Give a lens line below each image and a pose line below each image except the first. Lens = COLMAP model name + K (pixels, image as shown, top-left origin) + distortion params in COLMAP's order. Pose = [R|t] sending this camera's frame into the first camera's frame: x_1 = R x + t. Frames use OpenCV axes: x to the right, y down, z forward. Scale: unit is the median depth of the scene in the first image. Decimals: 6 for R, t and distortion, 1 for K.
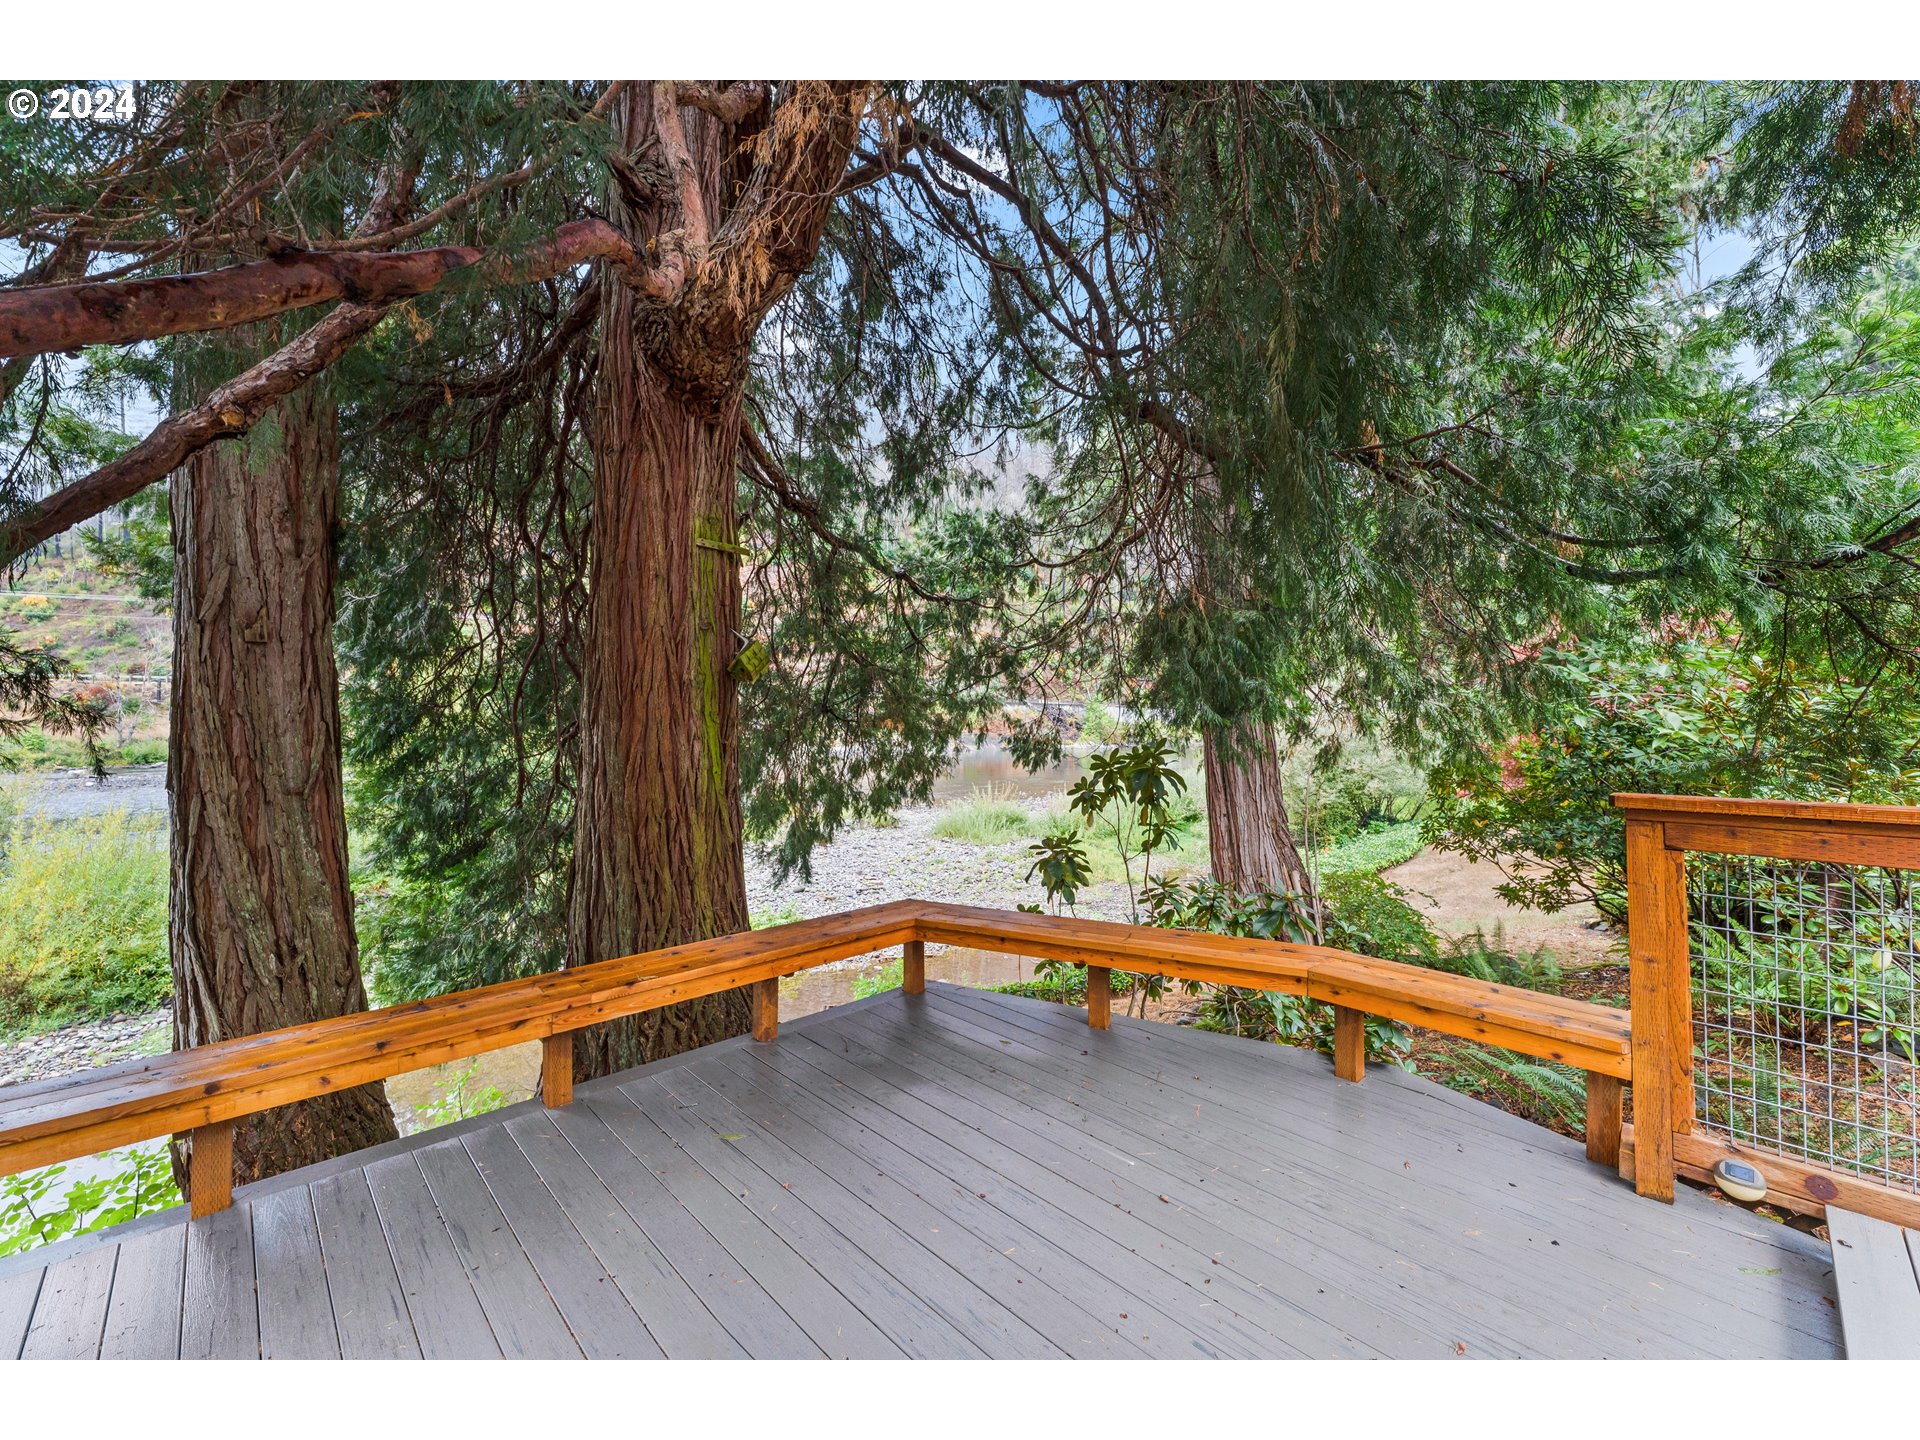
lens RADIAL K [[762.7, 0, 956.2], [0, 762.7, 709.8], [0, 0, 1]] dist [-0.002528, 0.000097]
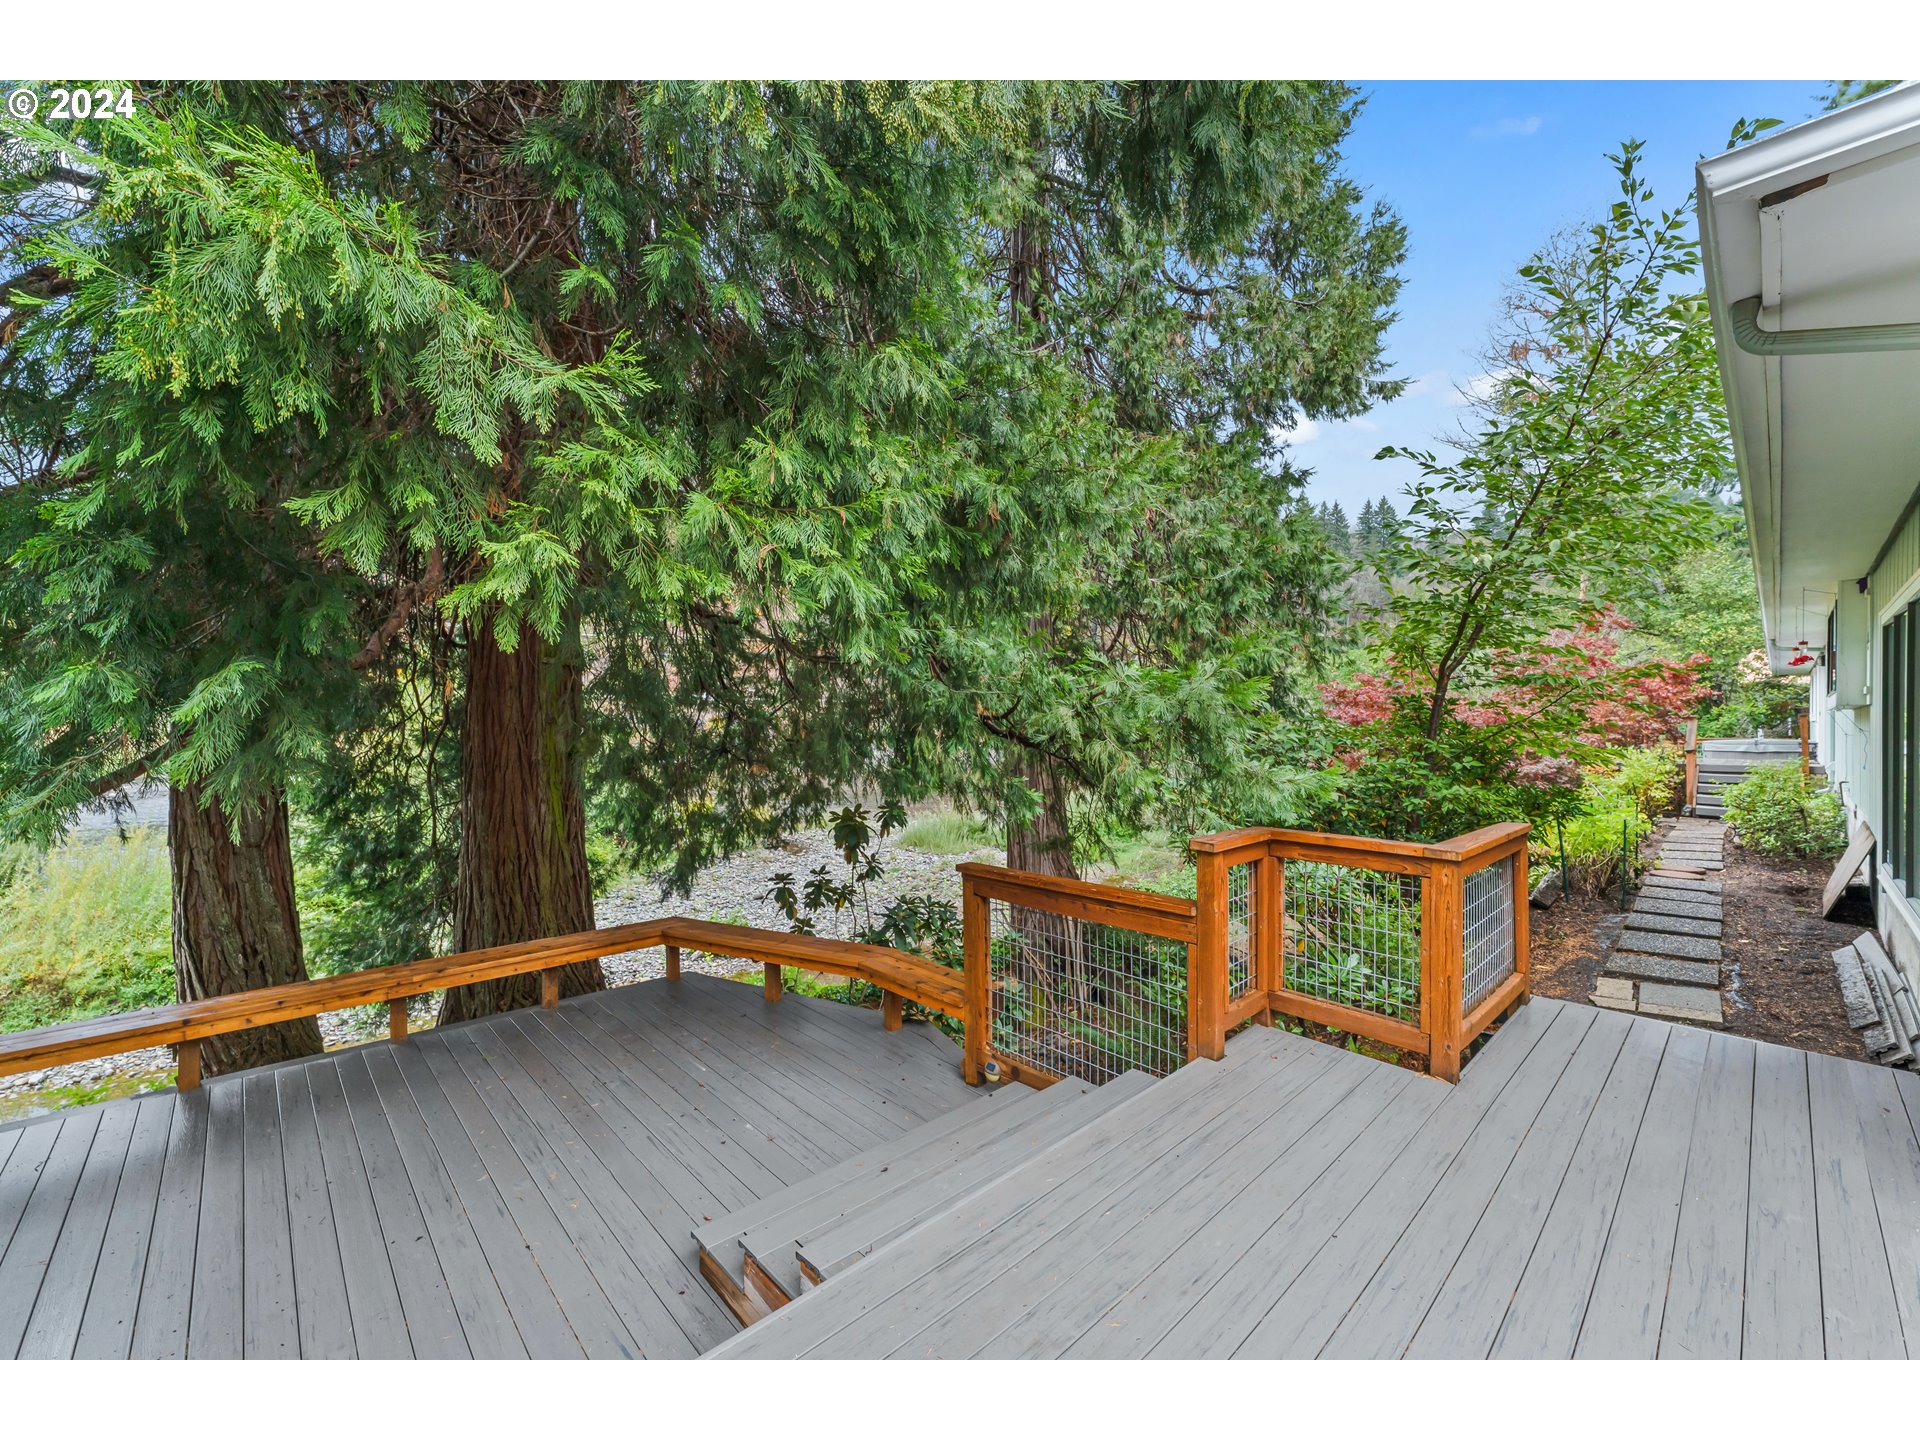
lens RADIAL K [[762.7, 0, 963.7], [0, 762.7, 728.4], [0, 0, 1]] dist [-0.002528, 0.000097]
pose [[0.999961, -0.003659, -0.008091, 0.511224], [0.003819, 0.999795, 0.019865, -0.140231], [0.008017, -0.019895, 0.999770, -0.453787]]
